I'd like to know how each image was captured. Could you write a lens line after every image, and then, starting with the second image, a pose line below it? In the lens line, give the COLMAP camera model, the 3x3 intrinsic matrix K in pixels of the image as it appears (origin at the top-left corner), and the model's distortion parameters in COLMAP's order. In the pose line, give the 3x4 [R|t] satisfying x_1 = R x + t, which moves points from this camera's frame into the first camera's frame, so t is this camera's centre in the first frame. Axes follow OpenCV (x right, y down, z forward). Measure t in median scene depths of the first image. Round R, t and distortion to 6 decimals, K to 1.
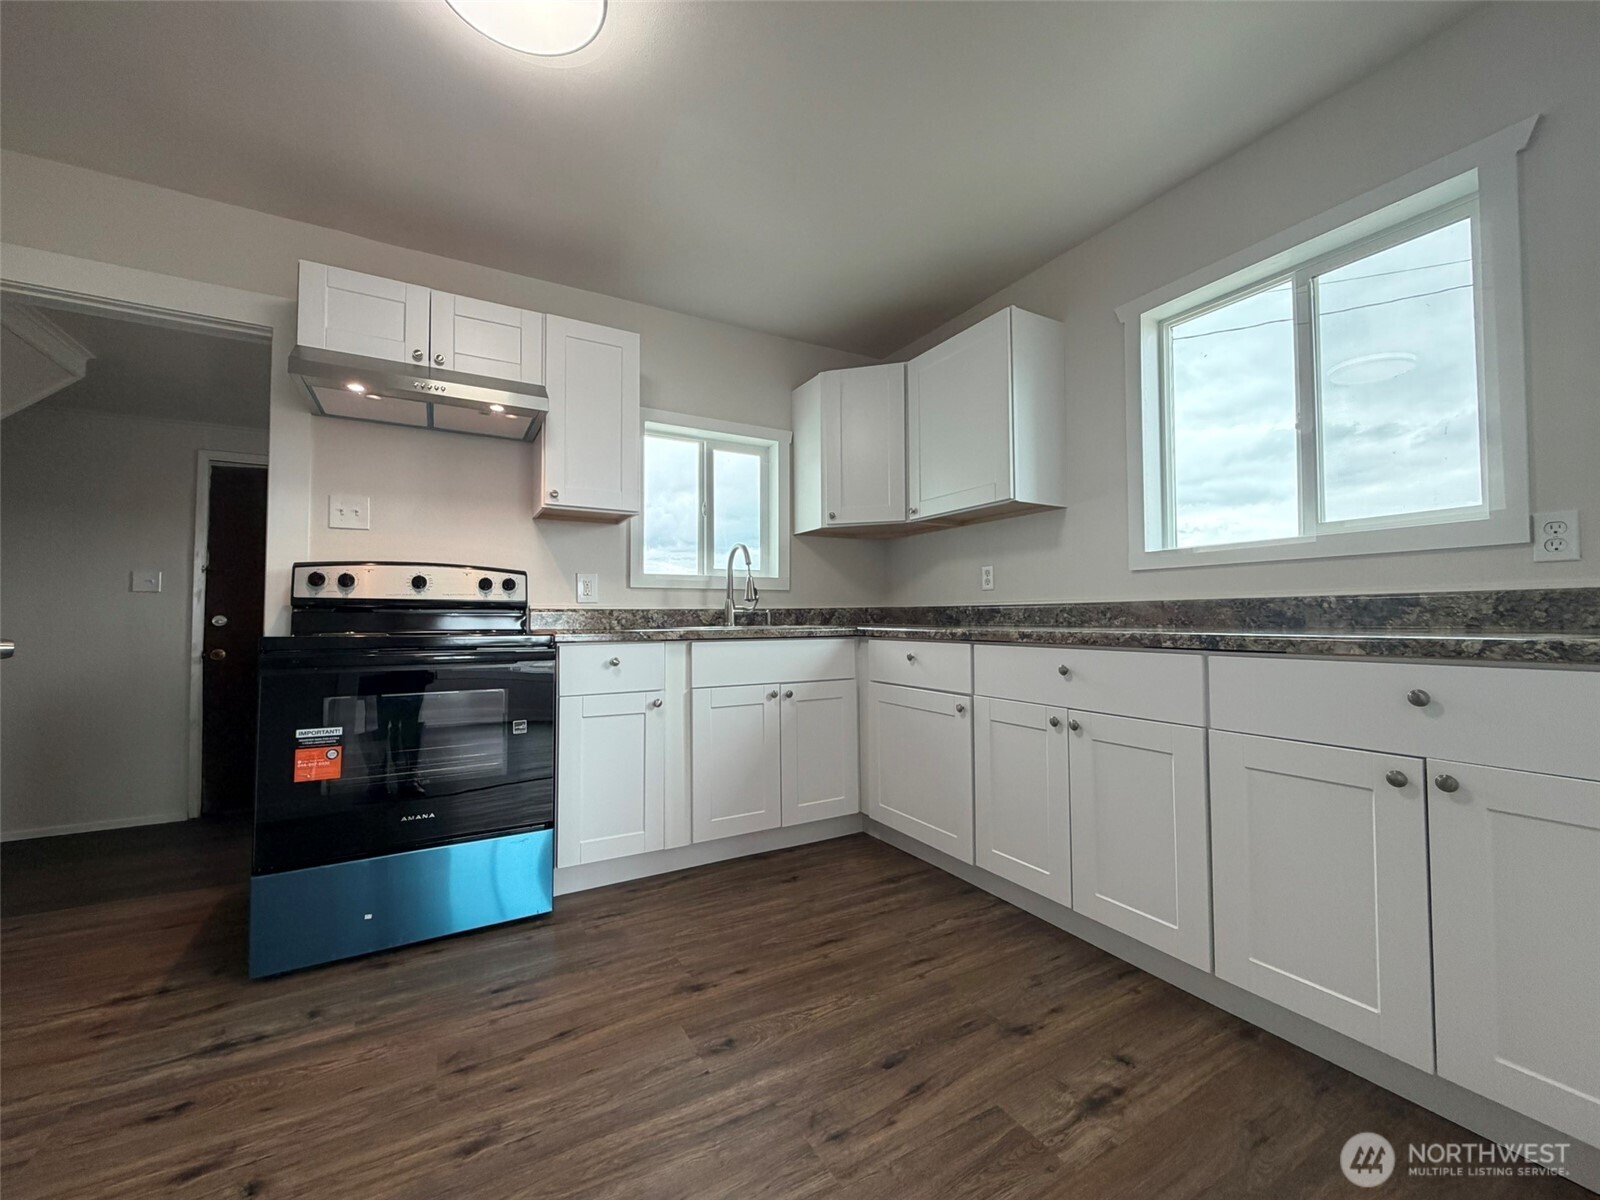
lens RADIAL K [[631.5, 0, 798.5], [0, 631.5, 599.1], [0, 0, 1]] dist [-0.002739, 0.000438]
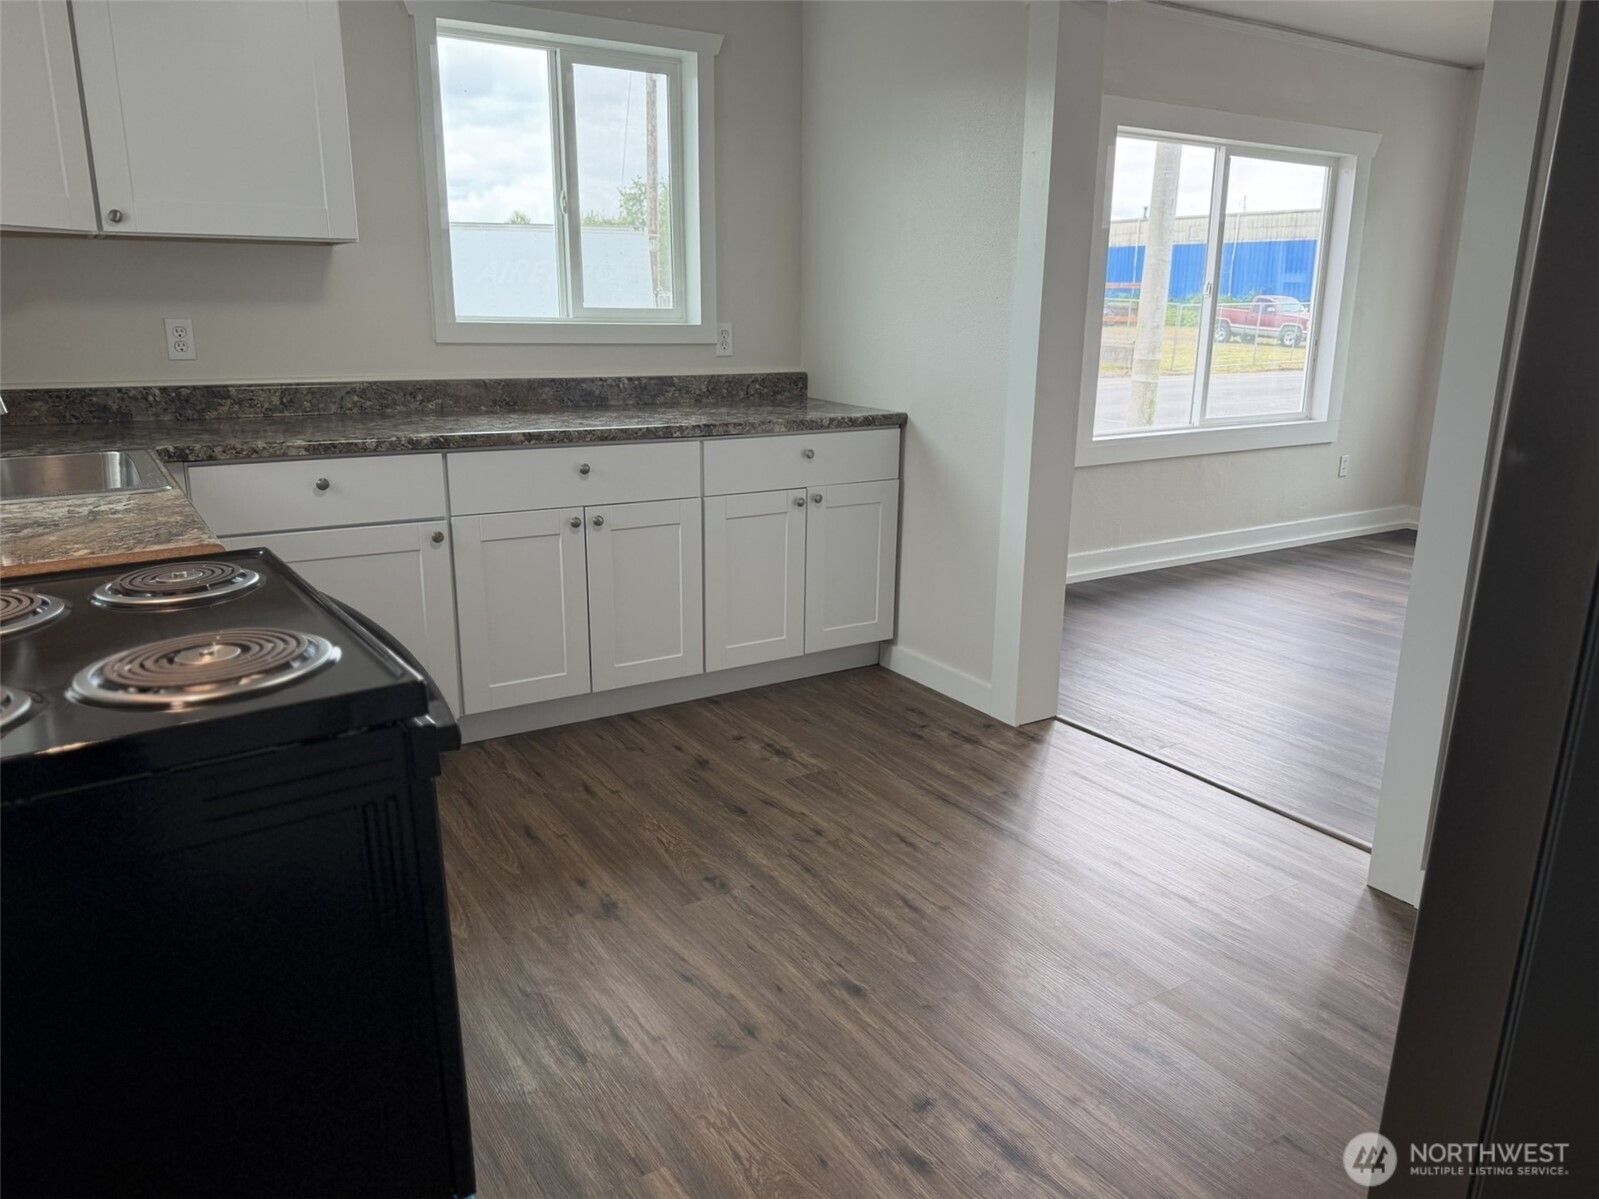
lens RADIAL K [[1127.3, 0, 798.4], [0, 1127.3, 607.4], [0, 0, 1]] dist [-0.010315, -0.012140]
pose [[-0.053416, -0.256816, 0.964983, -1.584948], [-0.048905, 0.965876, 0.254347, -0.166439], [-0.997374, -0.033606, -0.064153, 0.898171]]
